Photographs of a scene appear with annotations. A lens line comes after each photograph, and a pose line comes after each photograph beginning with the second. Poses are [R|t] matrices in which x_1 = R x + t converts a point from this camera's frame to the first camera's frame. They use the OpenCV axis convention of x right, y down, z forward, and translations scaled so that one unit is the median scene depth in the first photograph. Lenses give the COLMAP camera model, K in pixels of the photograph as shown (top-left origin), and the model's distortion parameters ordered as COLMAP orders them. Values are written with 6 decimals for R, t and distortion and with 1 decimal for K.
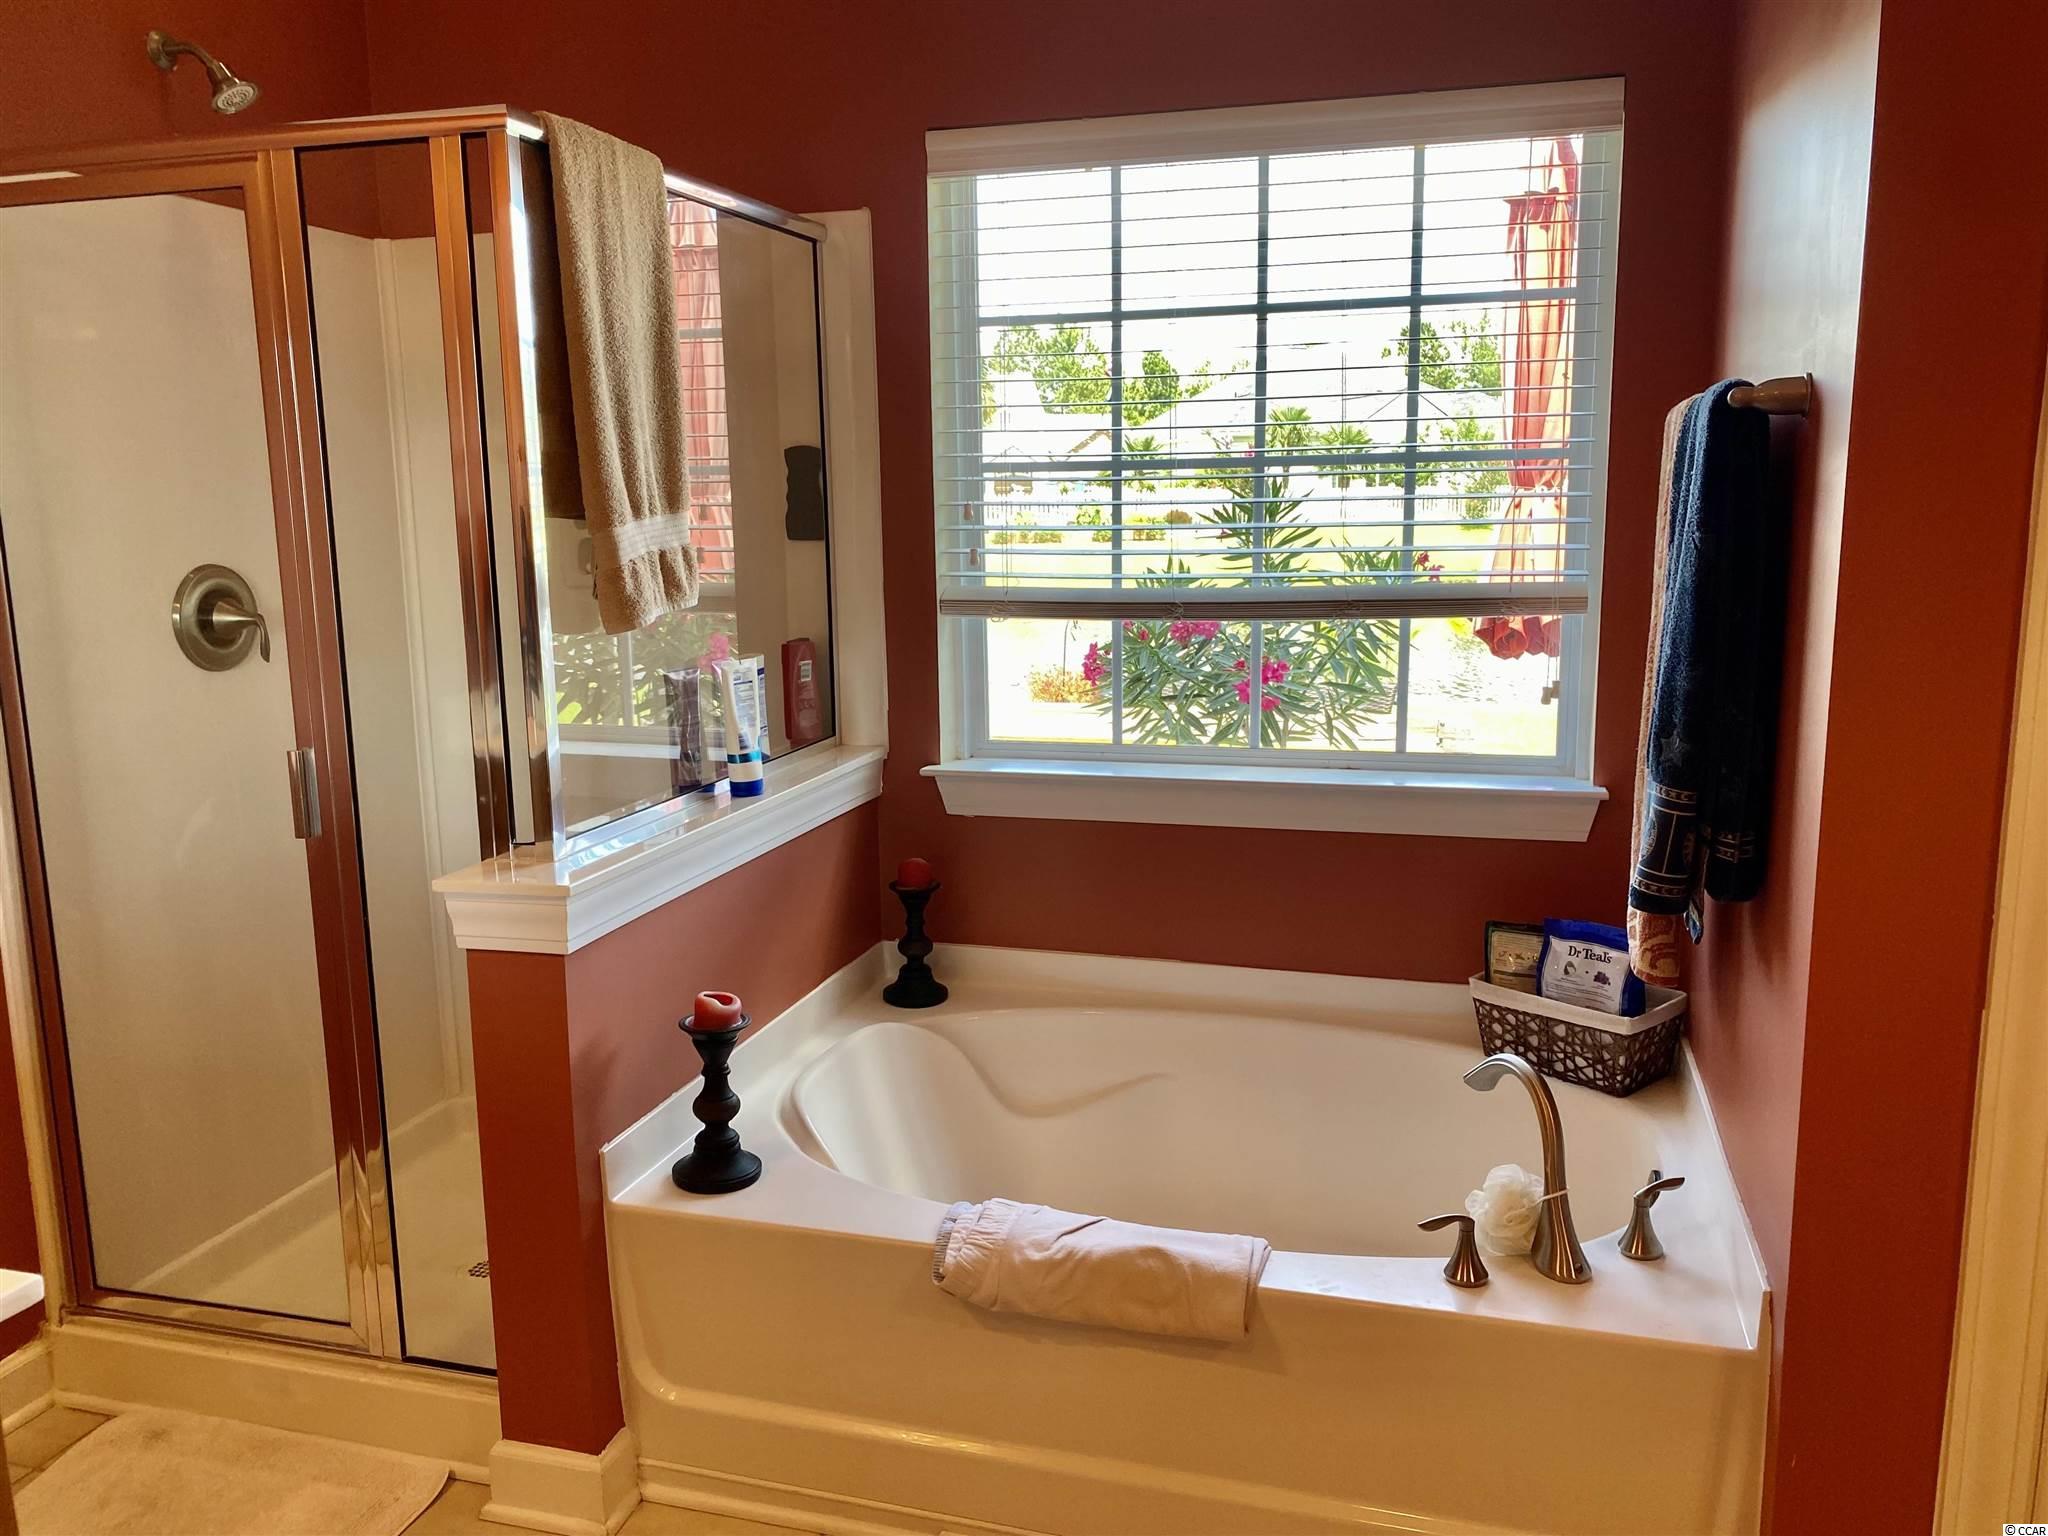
lens RADIAL K [[1592.1, 0, 1017.2], [0, 1592.1, 757.4], [0, 0, 1]] dist [0.026351, -0.031944]
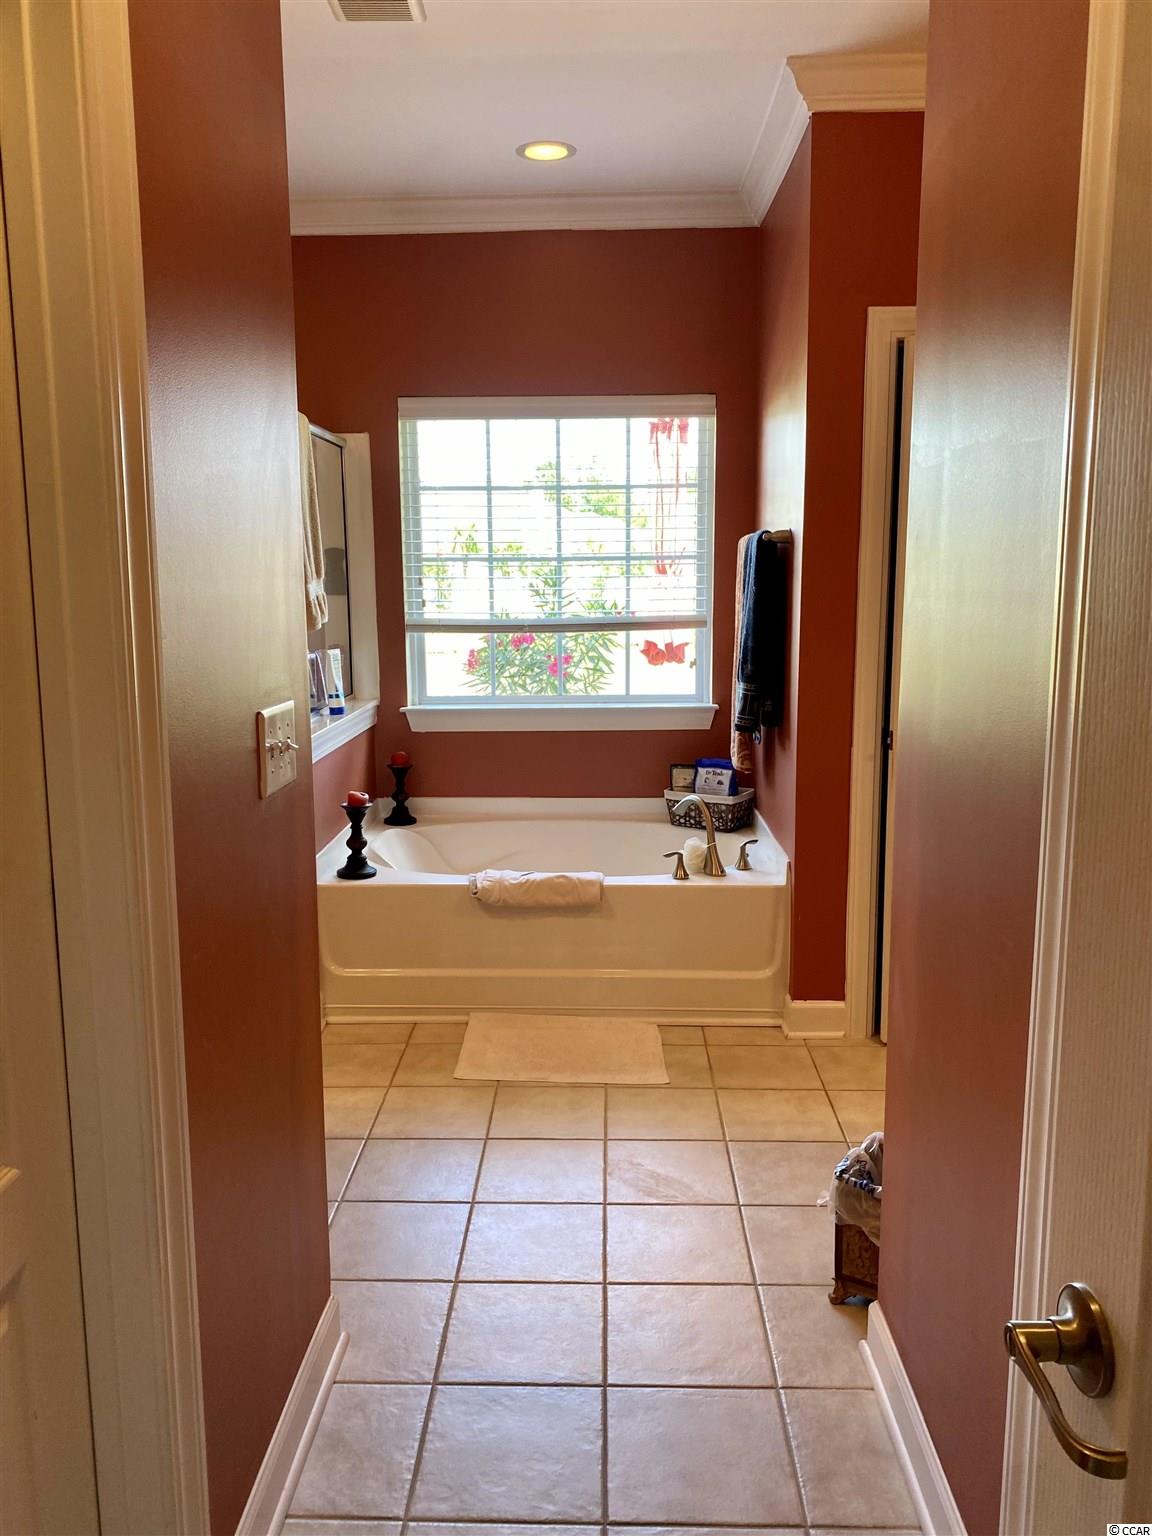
lens RADIAL K [[1194.1, 0, 571.7], [0, 1194.1, 770.6], [0, 0, 1]] dist [0.026351, -0.031944]
pose [[0.965886, -0.034773, 0.256623, -0.278951], [0.037094, 0.999303, -0.004207, 0.116575], [-0.256298, 0.013583, 0.966502, -0.604265]]
